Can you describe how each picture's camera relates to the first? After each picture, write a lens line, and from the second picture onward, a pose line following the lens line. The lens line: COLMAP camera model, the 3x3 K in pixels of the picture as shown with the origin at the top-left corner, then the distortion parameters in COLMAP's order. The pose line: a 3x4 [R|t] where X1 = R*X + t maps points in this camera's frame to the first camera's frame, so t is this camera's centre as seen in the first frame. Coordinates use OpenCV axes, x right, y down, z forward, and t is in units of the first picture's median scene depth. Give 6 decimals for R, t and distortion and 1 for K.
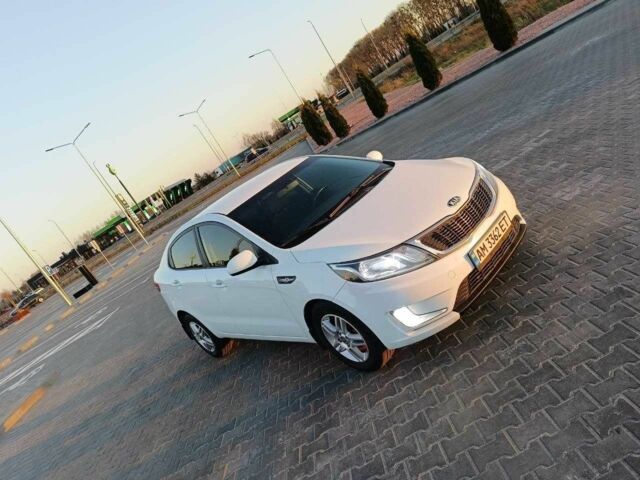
lens RADIAL K [[484.9, 0, 320.0], [0, 484.9, 240.0], [0, 0, 1]] dist [0.057988, -0.078519]
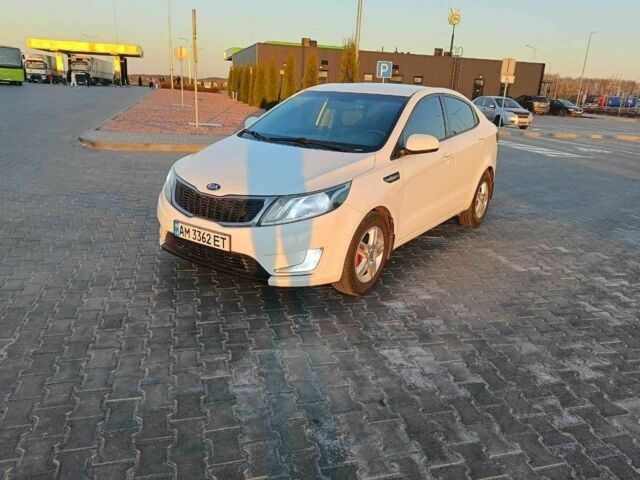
lens RADIAL K [[484.9, 0, 320.0], [0, 484.9, 240.0], [0, 0, 1]] dist [0.057988, -0.078519]
pose [[0.161865, 0.752548, -0.638334, 0.918380], [-0.403750, 0.640749, 0.653014, -0.671001], [0.900436, 0.152027, 0.407557, 0.703142]]
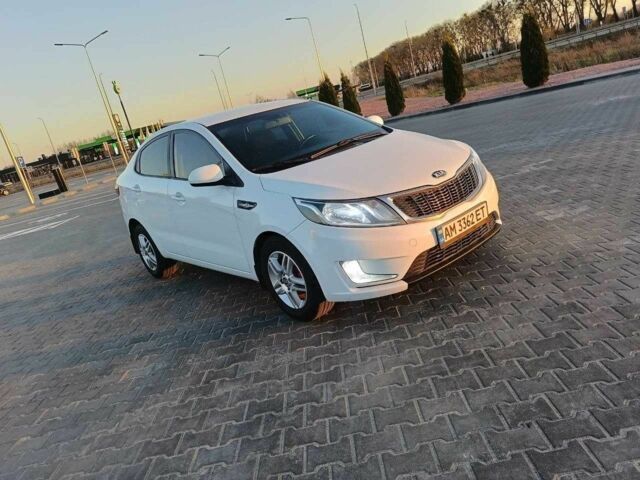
lens RADIAL K [[484.9, 0, 320.0], [0, 484.9, 240.0], [0, 0, 1]] dist [0.057988, -0.078519]
pose [[0.953387, 0.297643, 0.049619, 0.039022], [-0.298968, 0.954017, 0.021676, 0.081348], [-0.040886, -0.035500, 0.998533, 0.047215]]
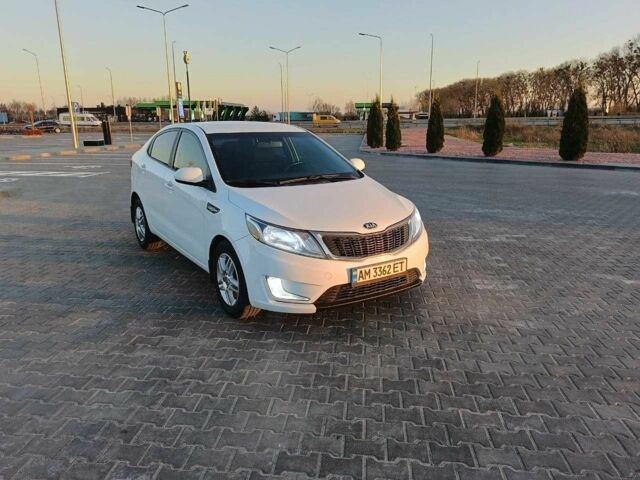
lens RADIAL K [[484.9, 0, 320.0], [0, 484.9, 240.0], [0, 0, 1]] dist [0.057988, -0.078519]
pose [[0.846730, 0.532019, -0.001762, 0.171965], [-0.531796, 0.846462, 0.026359, -0.016156], [0.015514, -0.021382, 0.999651, -0.105414]]
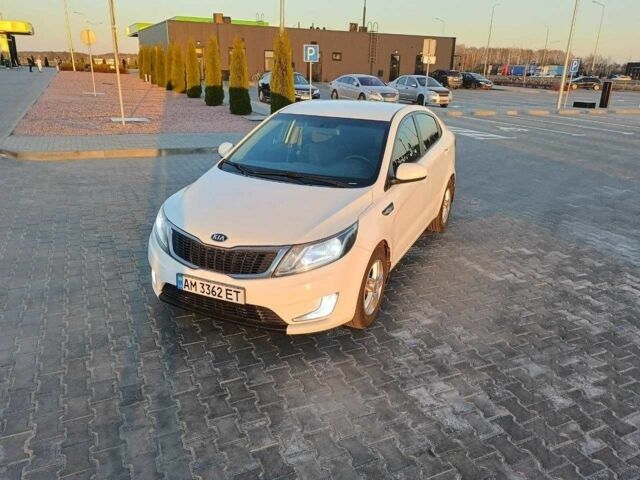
lens RADIAL K [[488.6, 0, 322.3], [0, 488.6, 240.7], [0, 0, 1]] dist [0.055114, -0.072459]
pose [[0.312615, 0.763422, -0.565206, 0.796592], [-0.454953, 0.642677, 0.616428, -0.688371], [0.833840, 0.064438, 0.548232, 0.551830]]
